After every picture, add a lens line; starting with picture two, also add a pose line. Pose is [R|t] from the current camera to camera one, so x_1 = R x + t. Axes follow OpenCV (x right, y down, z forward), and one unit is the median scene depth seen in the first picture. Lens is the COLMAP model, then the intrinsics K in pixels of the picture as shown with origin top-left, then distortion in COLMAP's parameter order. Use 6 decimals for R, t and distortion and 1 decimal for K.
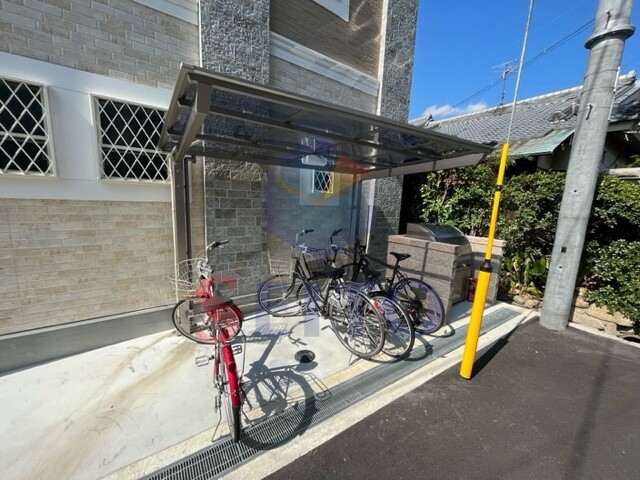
lens RADIAL K [[260.1, 0, 319.9], [0, 260.1, 241.5], [0, 0, 1]] dist [0.000168, 0.000262]
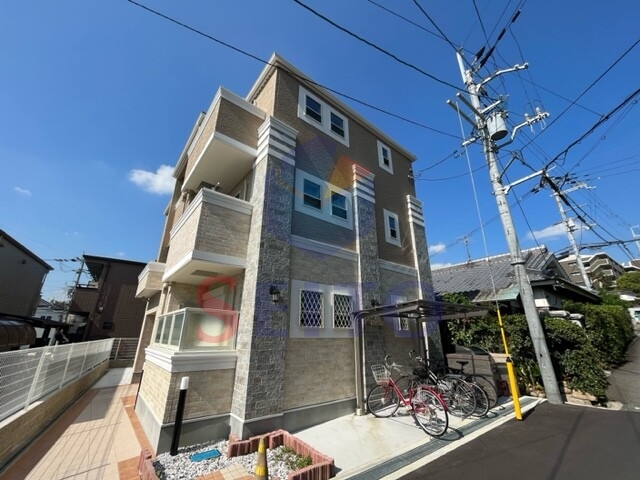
lens RADIAL K [[260.1, 0, 320.8], [0, 260.1, 238.9], [0, 0, 1]] dist [0.000168, 0.000262]
pose [[0.997958, -0.015937, 0.061859, -0.754190], [0.044354, 0.869763, -0.491471, 0.139706], [-0.045970, 0.493211, 0.868694, -0.962736]]
